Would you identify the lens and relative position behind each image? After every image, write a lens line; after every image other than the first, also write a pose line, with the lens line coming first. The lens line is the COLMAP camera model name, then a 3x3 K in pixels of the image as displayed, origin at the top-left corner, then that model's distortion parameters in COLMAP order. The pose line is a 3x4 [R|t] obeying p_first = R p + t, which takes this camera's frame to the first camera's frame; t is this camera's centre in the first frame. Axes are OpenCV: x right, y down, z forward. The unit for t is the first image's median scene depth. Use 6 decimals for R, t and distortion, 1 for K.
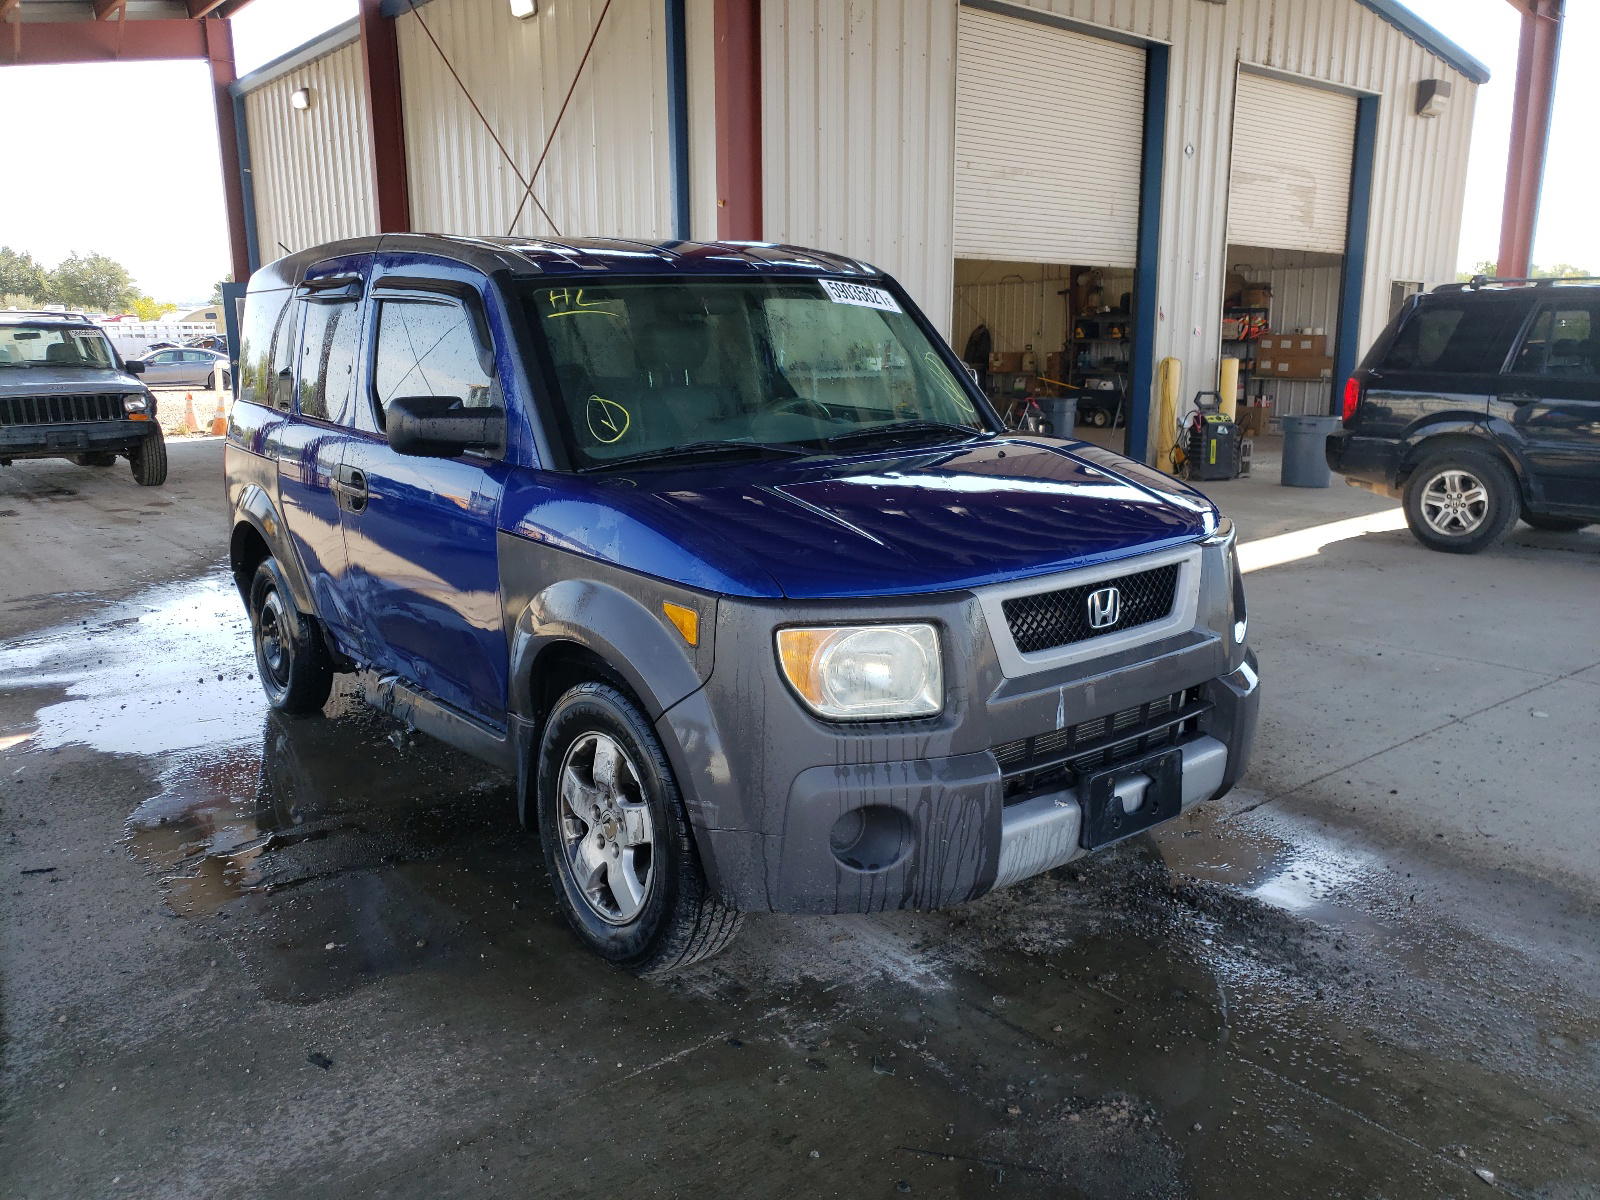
lens RADIAL K [[1236.3, 0, 807.4], [0, 1236.3, 602.8], [0, 0, 1]] dist [-0.002762, 0.002049]
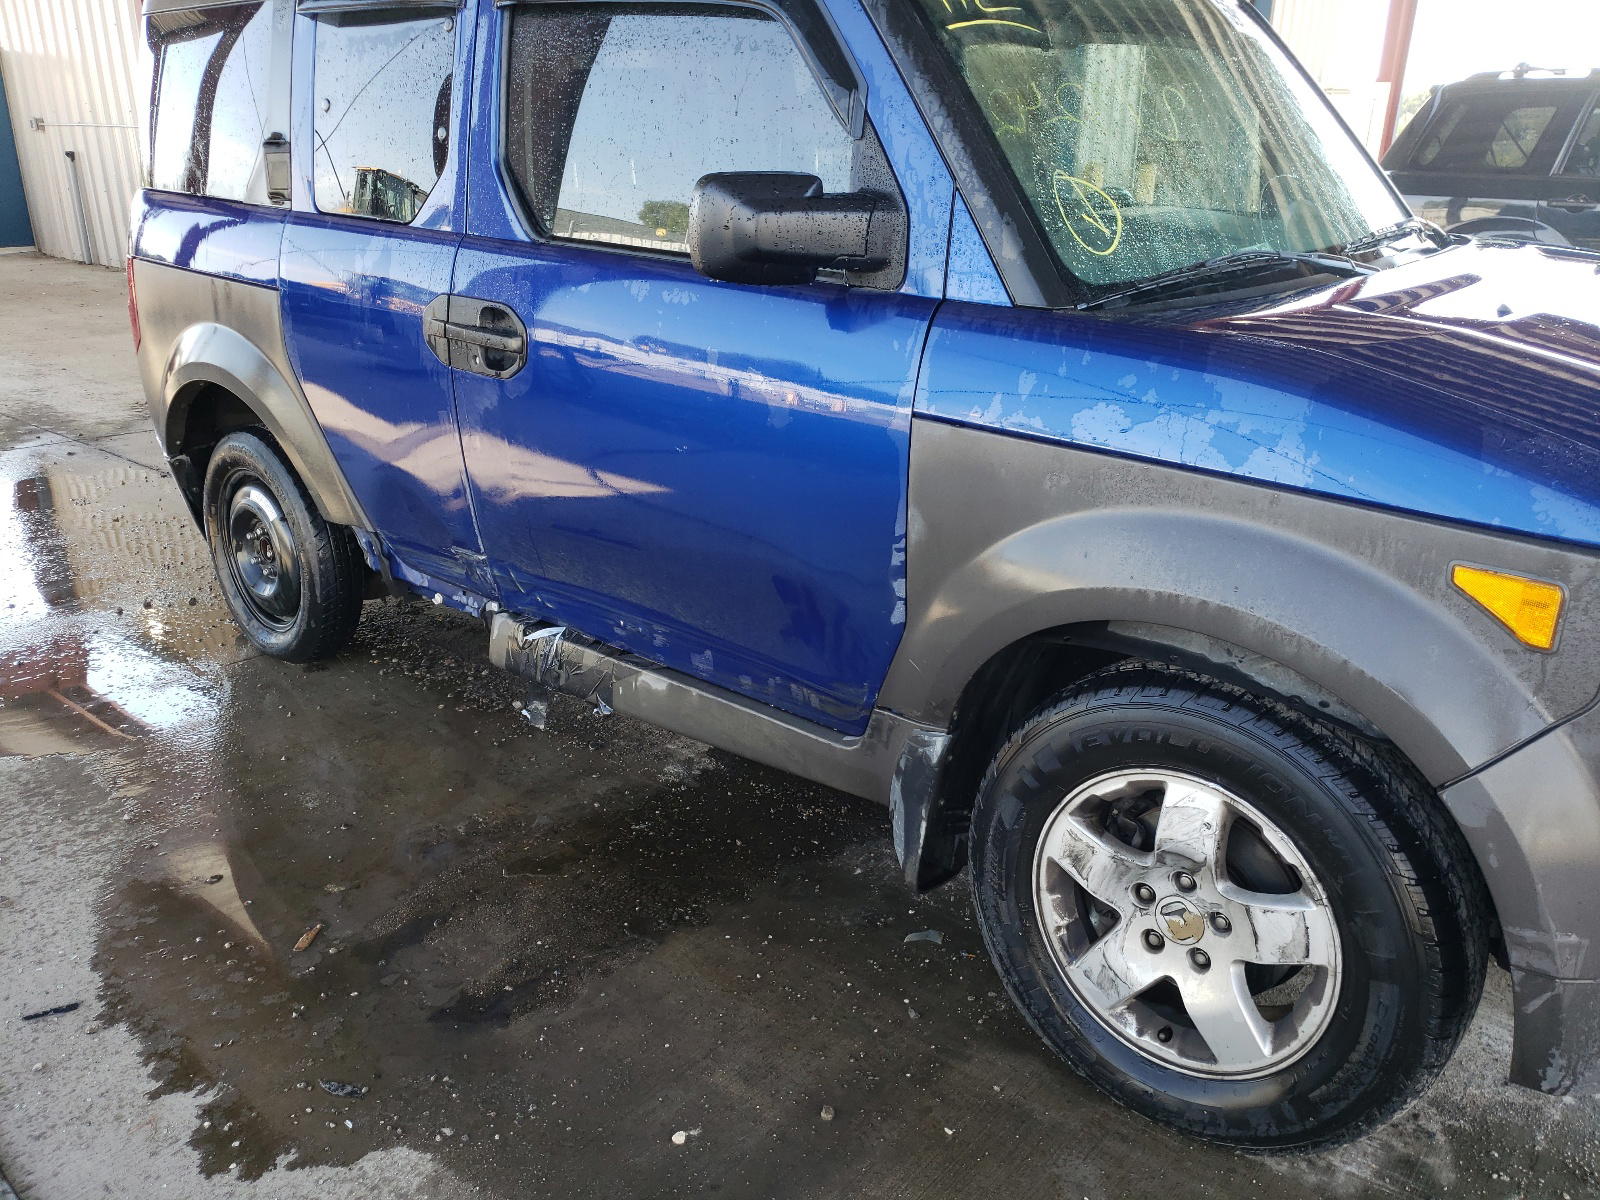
lens RADIAL K [[1212.0, 0, 800.0], [0, 1212.0, 638.1], [0, 0, 1]] dist [0.036721, -0.001022]
pose [[0.985330, -0.053176, 0.162163, -0.421669], [0.025188, 0.985123, 0.169995, -0.057803], [-0.168790, -0.163416, 0.972011, 0.471156]]
